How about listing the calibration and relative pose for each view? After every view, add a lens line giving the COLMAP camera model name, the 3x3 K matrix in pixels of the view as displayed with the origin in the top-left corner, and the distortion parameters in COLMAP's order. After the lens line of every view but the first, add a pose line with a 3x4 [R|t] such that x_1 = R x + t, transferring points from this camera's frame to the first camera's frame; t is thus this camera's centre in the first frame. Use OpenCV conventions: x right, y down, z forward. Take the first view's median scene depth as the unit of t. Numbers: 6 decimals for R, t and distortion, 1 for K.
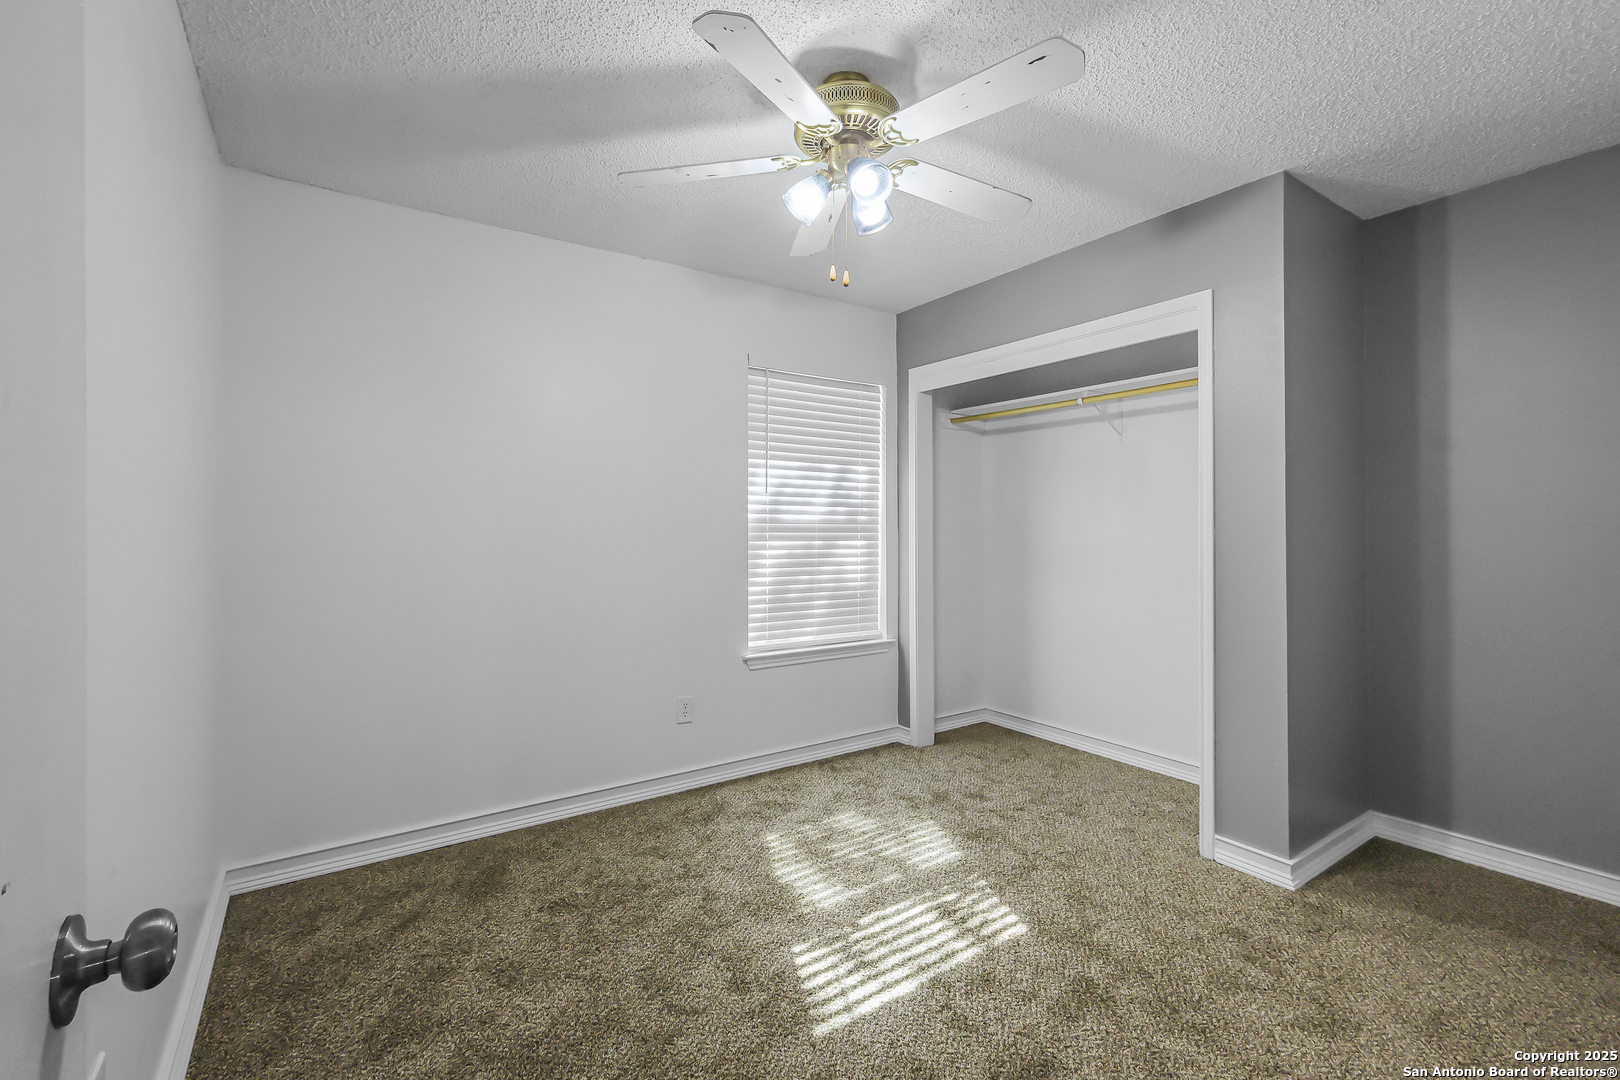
lens RADIAL K [[704.9, 0, 813.0], [0, 704.9, 534.6], [0, 0, 1]] dist [0.002506, 0.001139]
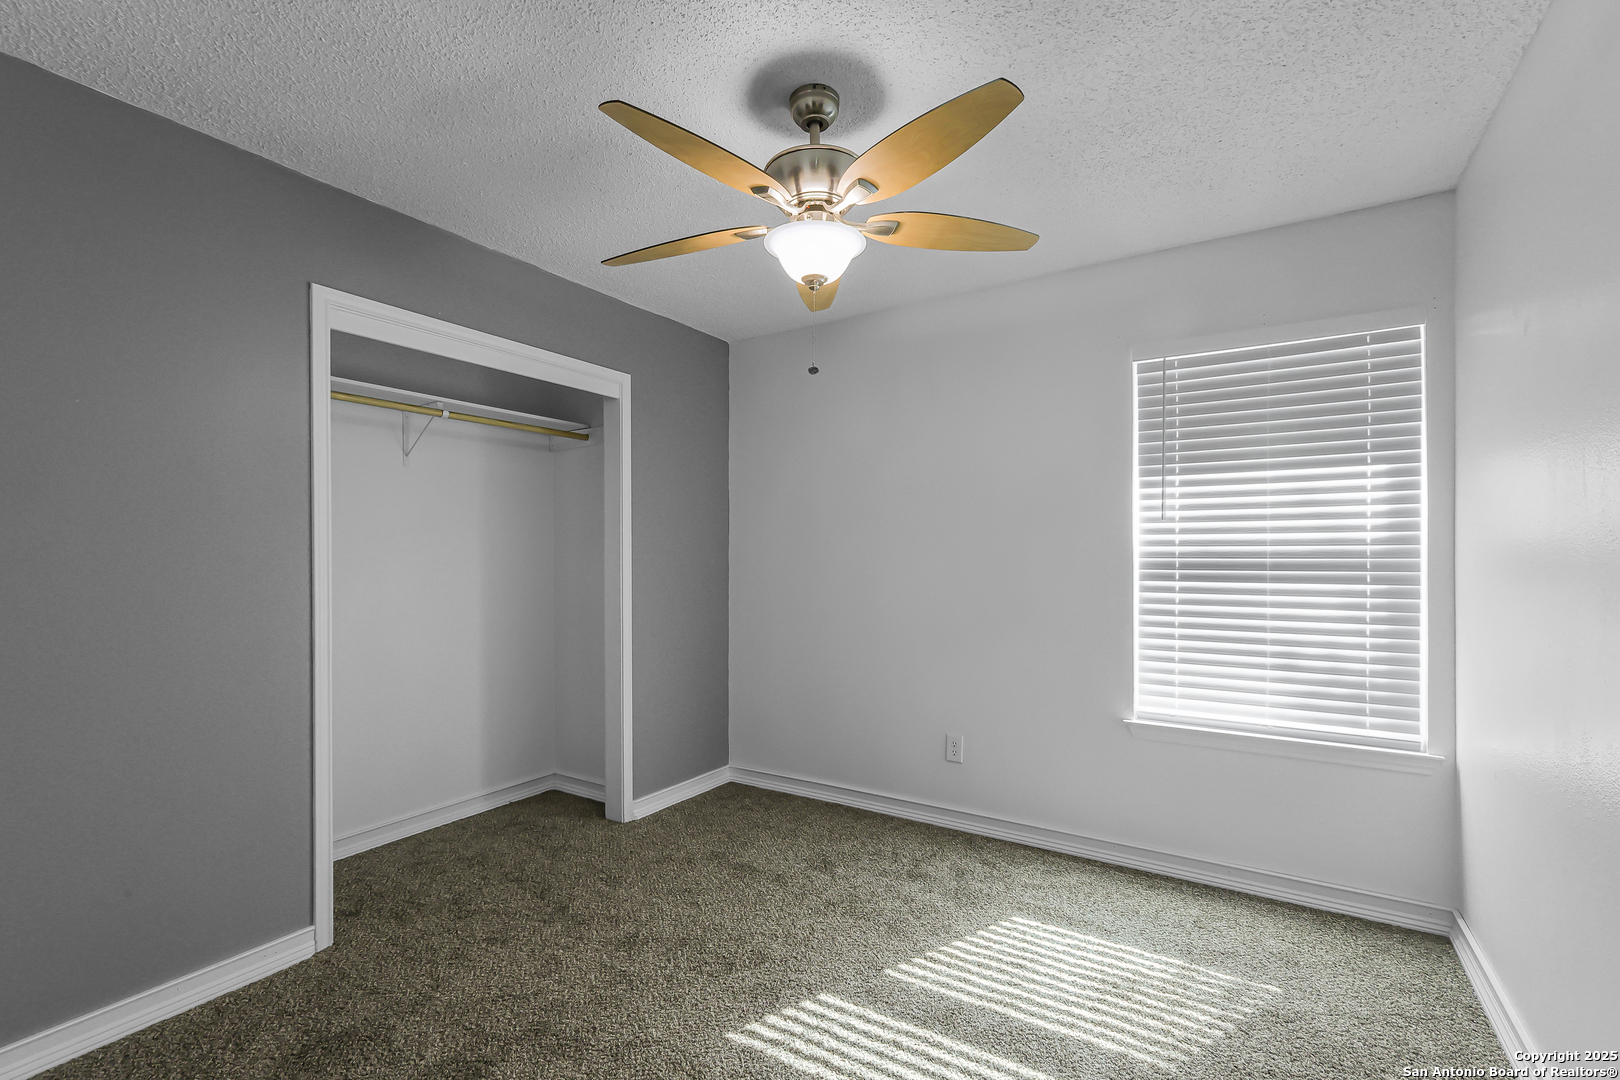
lens RADIAL K [[704.9, 0, 816.0], [0, 704.9, 548.4], [0, 0, 1]] dist [0.002506, 0.001139]
pose [[0.402906, -0.009315, -0.915194, 0.486034], [-0.002330, 0.999935, -0.011203, -0.016768], [0.915239, 0.006646, 0.402858, 0.322396]]
